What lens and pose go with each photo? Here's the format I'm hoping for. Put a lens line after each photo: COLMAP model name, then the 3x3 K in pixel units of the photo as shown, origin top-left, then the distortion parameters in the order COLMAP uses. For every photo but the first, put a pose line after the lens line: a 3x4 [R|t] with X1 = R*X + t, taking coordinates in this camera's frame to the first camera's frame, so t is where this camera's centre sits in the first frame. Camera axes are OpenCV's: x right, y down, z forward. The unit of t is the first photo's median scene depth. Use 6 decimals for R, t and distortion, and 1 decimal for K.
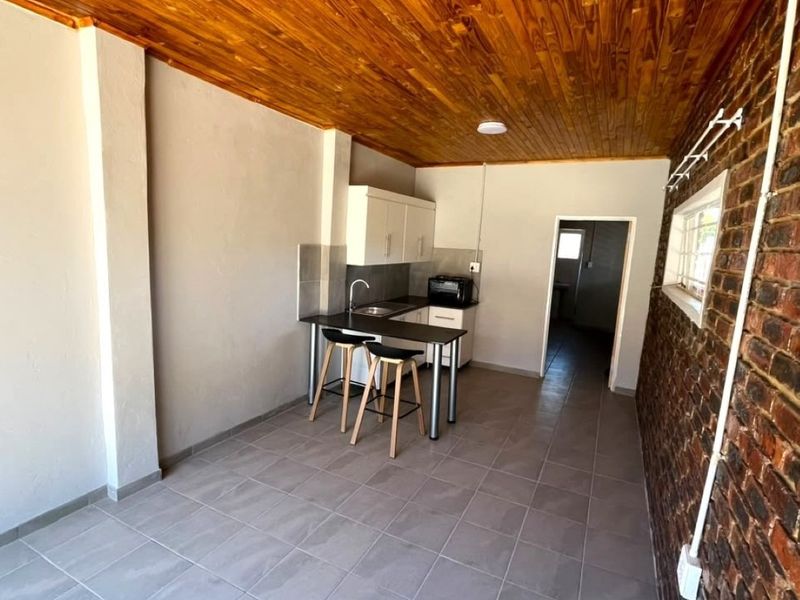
lens RADIAL K [[426.2, 0, 400.0], [0, 426.2, 300.0], [0, 0, 1]] dist [0.002748, 0.000455]
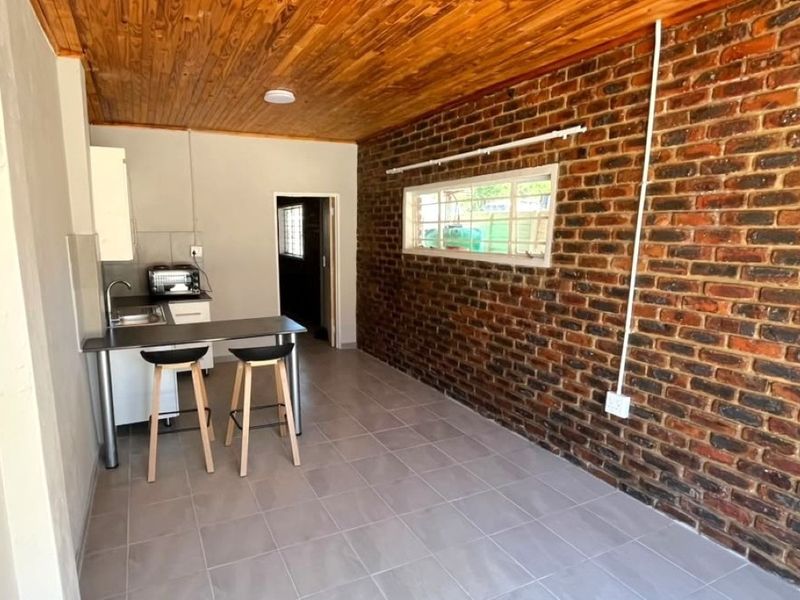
lens RADIAL K [[440.4, 0, 387.8], [0, 440.4, 307.6], [0, 0, 1]] dist [0.001171, 0.000174]
pose [[0.633465, -0.188187, 0.750539, -0.289312], [0.141853, 0.981779, 0.126441, -0.024959], [-0.760658, 0.026371, 0.648617, 0.135560]]
